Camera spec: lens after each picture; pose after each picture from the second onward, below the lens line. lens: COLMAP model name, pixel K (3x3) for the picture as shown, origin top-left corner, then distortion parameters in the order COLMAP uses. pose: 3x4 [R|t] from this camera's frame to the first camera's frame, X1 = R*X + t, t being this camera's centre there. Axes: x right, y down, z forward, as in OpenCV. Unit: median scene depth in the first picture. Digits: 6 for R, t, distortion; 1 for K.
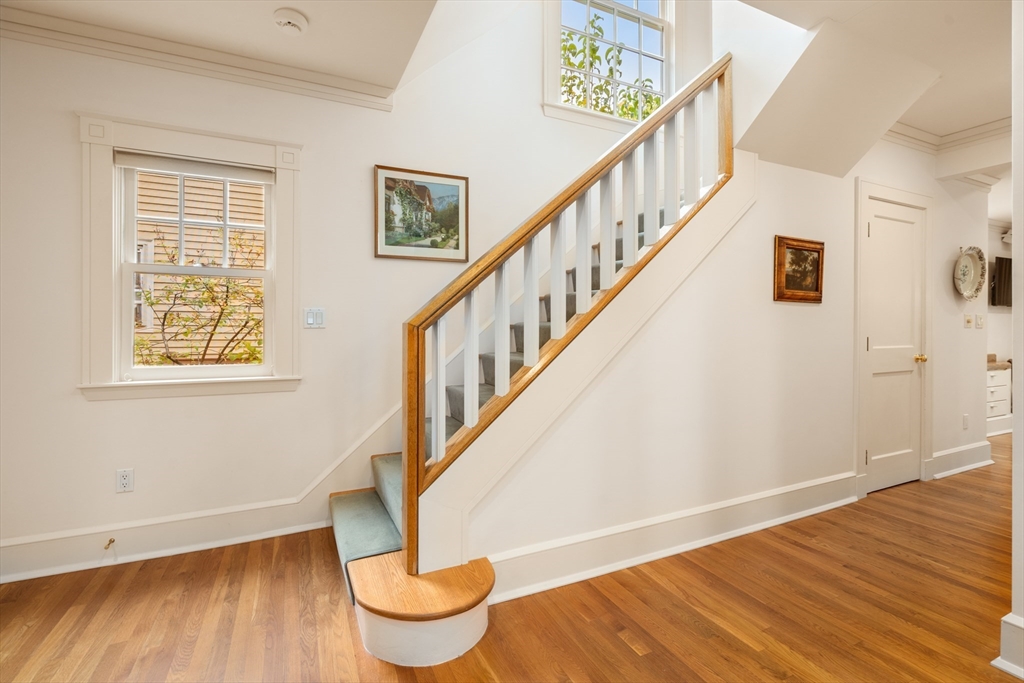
lens RADIAL K [[469.2, 0, 512.6], [0, 469.2, 334.2], [0, 0, 1]] dist [-0.002850, 0.000435]
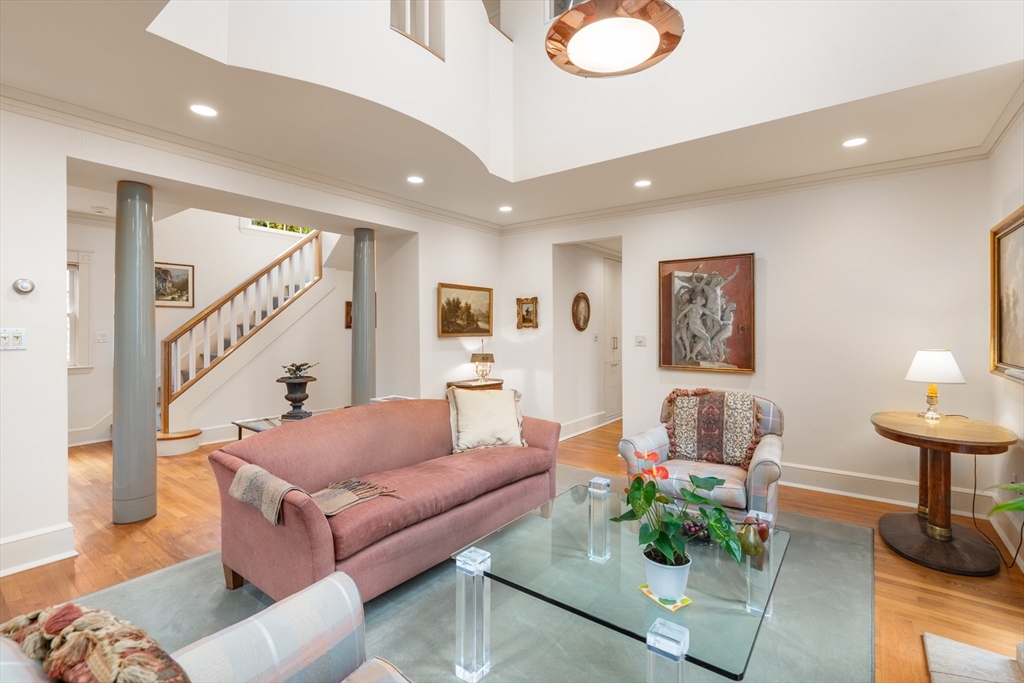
lens RADIAL K [[469.2, 0, 507.7], [0, 469.2, 328.6], [0, 0, 1]] dist [-0.002850, 0.000435]
pose [[0.891086, -0.000517, 0.453835, 0.220156], [0.010227, 0.999768, -0.018941, -0.017184], [-0.453720, 0.021519, 0.890884, -1.602422]]
